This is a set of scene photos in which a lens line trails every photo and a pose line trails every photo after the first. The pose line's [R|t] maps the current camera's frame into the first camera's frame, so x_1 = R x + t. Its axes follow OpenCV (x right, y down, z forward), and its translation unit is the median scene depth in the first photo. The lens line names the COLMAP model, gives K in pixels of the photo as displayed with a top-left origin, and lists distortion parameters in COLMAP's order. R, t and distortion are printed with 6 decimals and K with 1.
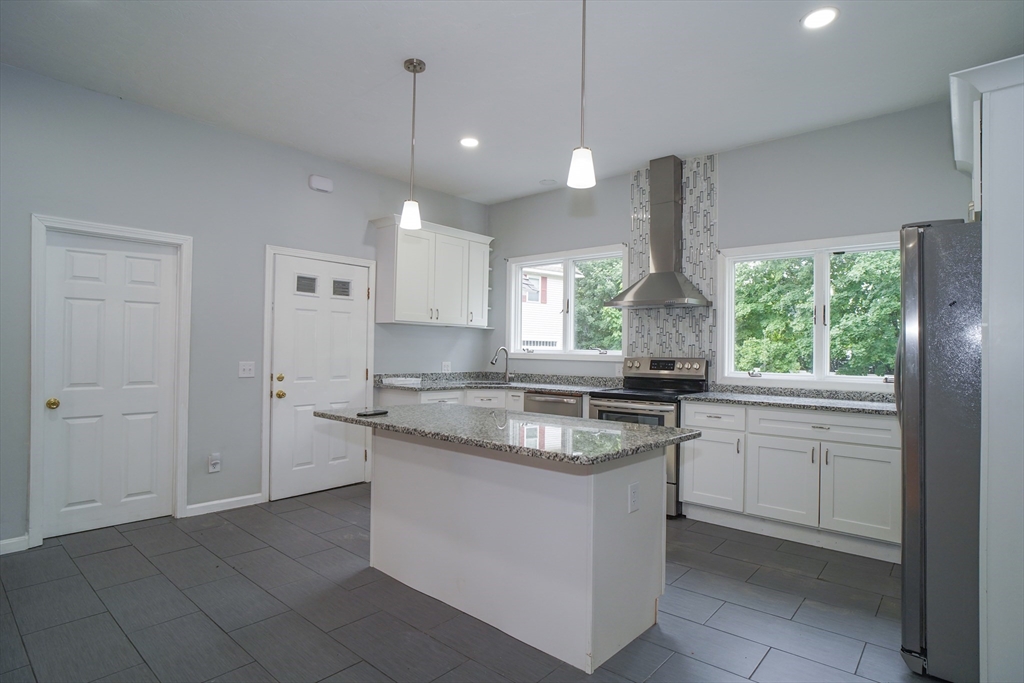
lens RADIAL K [[535.5, 0, 508.7], [0, 535.5, 341.9], [0, 0, 1]] dist [-0.058044, 0.032081]
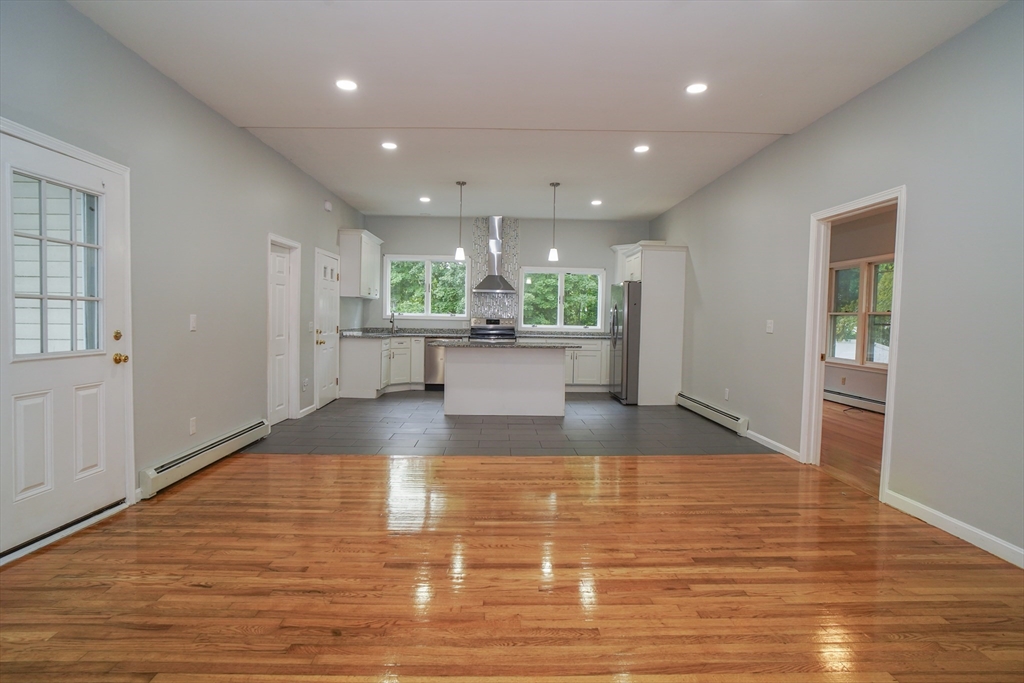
lens RADIAL K [[547.3, 0, 512.0], [0, 547.3, 341.5], [0, 0, 1]] dist [-0.058718, 0.034172]
pose [[0.734216, -0.031340, 0.678192, -1.005519], [-0.019804, 0.997520, 0.067536, -0.022090], [-0.678627, -0.063017, 0.731775, -0.523370]]
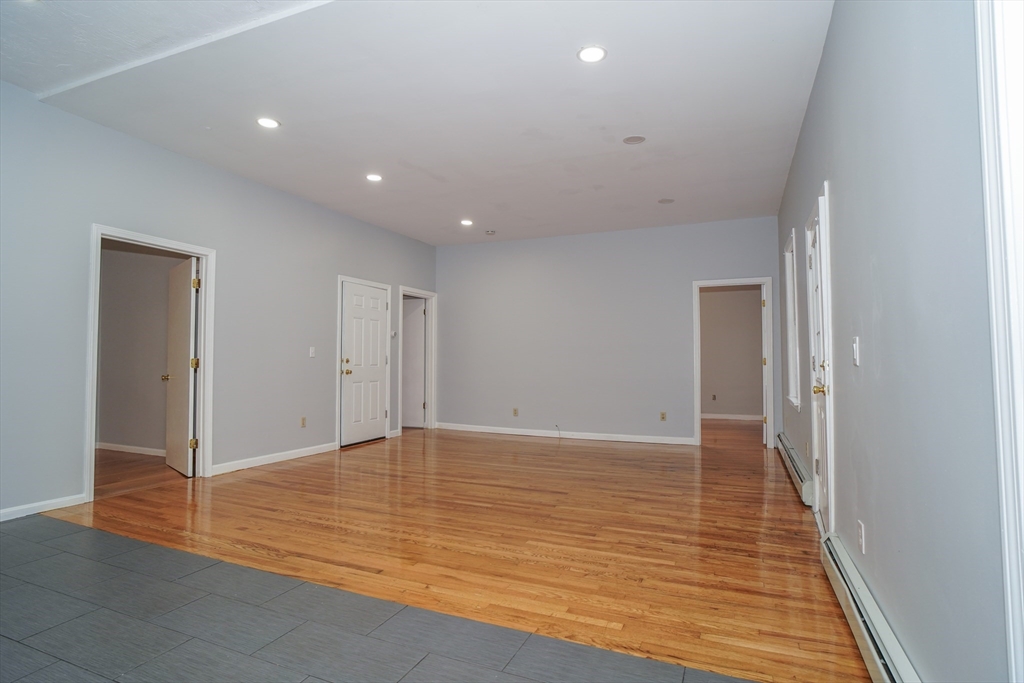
lens RADIAL K [[535.8, 0, 510.0], [0, 535.8, 344.1], [0, 0, 1]] dist [-0.059604, 0.032067]
pose [[-0.951388, -0.026510, -0.306851, -0.355383], [-0.010506, 0.998502, -0.053689, 0.037745], [0.307815, -0.047856, -0.950242, 0.799875]]
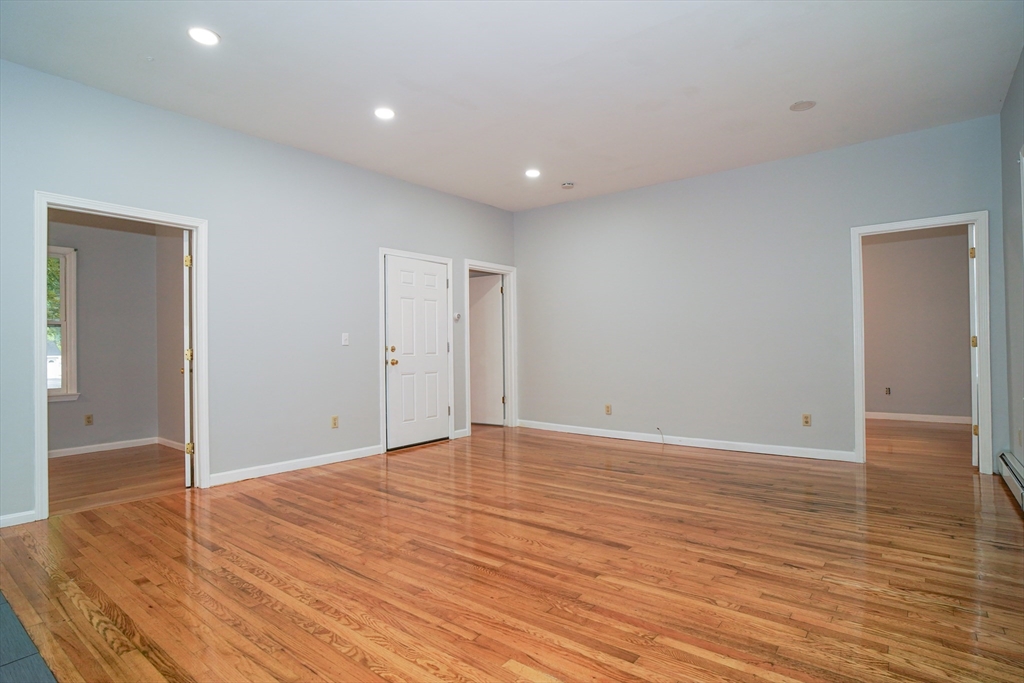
lens RADIAL K [[535.8, 0, 510.0], [0, 535.8, 344.1], [0, 0, 1]] dist [-0.059604, 0.032067]
pose [[-0.998677, -0.003070, -0.051339, -0.571796], [-0.001738, 0.999661, -0.025978, 0.030786], [0.051401, -0.025855, -0.998343, 0.540730]]
